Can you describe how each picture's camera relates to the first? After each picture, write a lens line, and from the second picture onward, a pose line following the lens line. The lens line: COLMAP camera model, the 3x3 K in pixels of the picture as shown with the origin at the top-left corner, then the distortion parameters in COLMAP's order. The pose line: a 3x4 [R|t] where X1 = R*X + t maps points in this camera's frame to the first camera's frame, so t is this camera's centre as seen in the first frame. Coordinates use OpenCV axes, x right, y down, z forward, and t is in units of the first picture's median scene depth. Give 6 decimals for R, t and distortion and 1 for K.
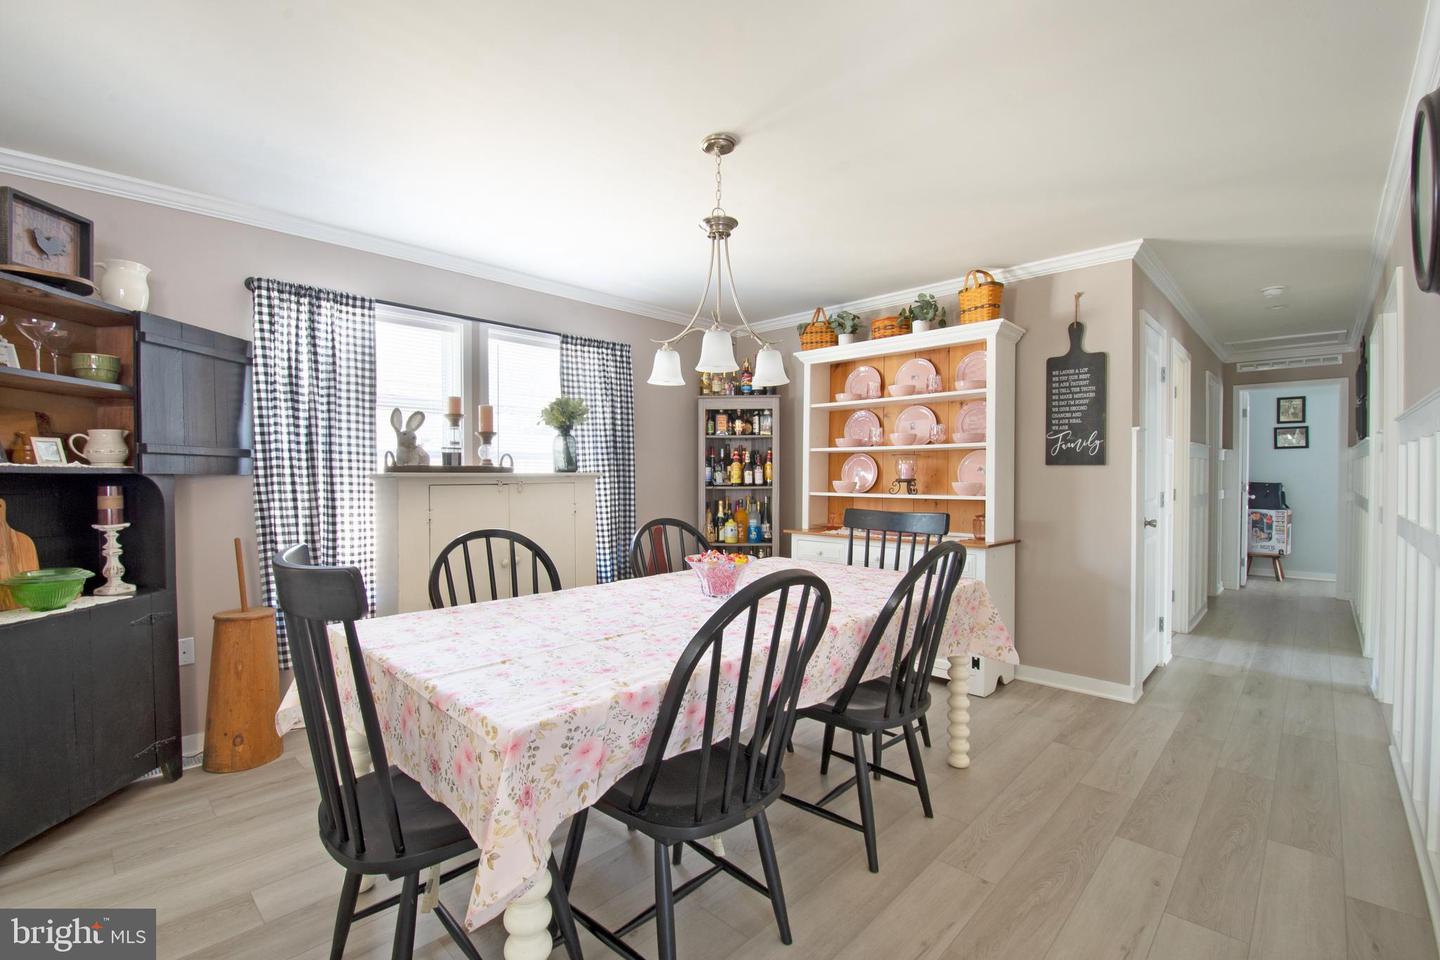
lens RADIAL K [[629.8, 0, 699.7], [0, 629.8, 481.3], [0, 0, 1]] dist [0.012839, -0.022313]
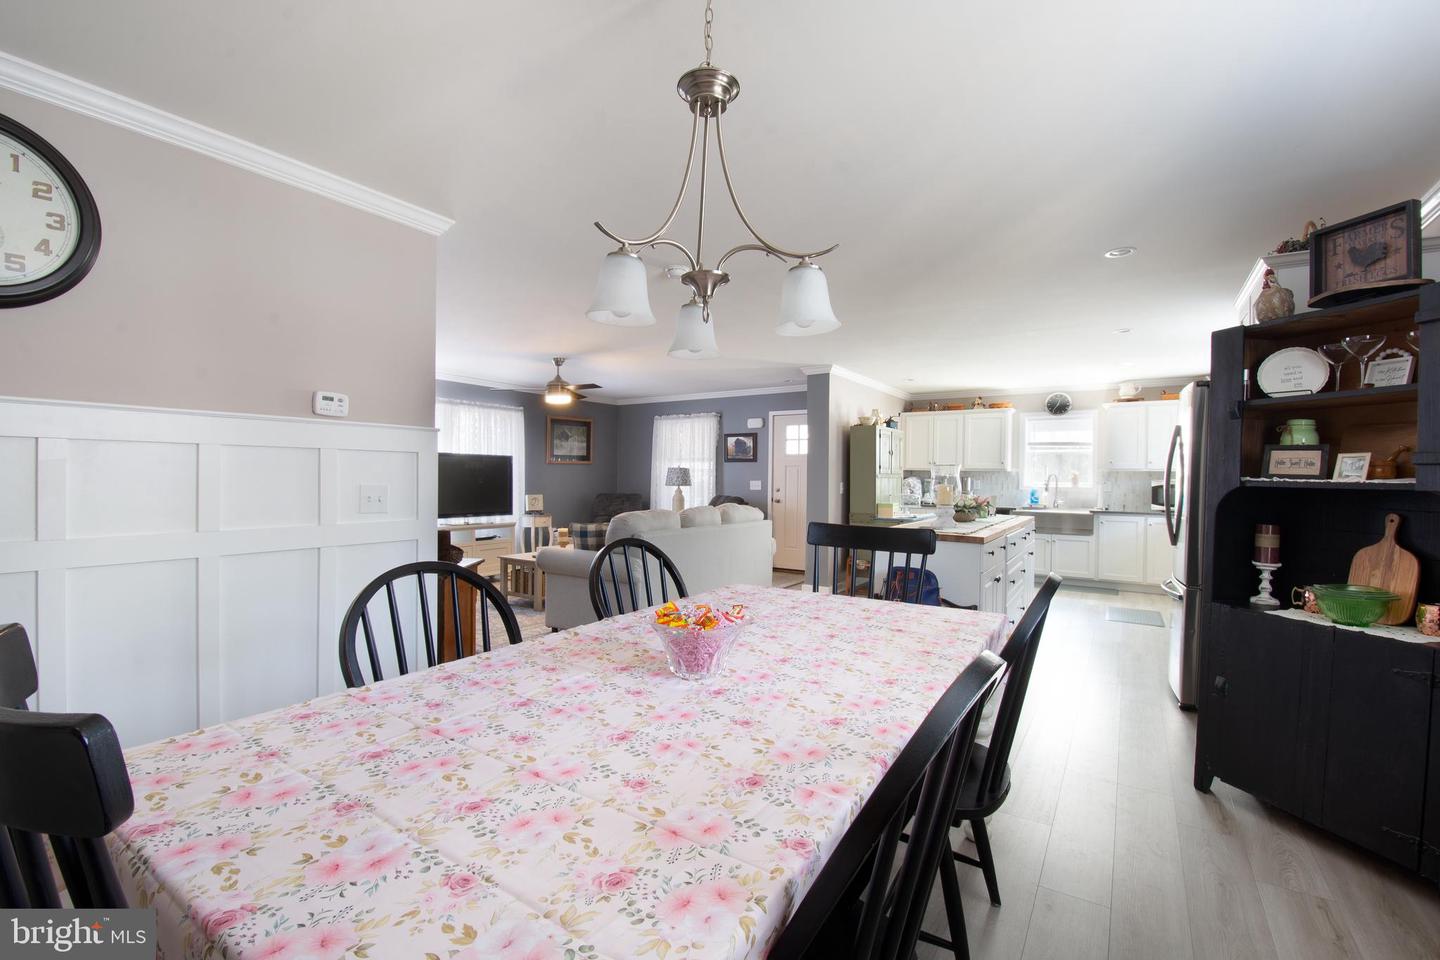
lens RADIAL K [[629.8, 0, 699.7], [0, 629.8, 481.3], [0, 0, 1]] dist [0.012839, -0.022313]
pose [[-0.982508, -0.004389, -0.186166, 0.088264], [-0.008711, 0.999711, 0.022405, -0.020044], [0.186014, 0.023635, -0.982263, 0.944687]]
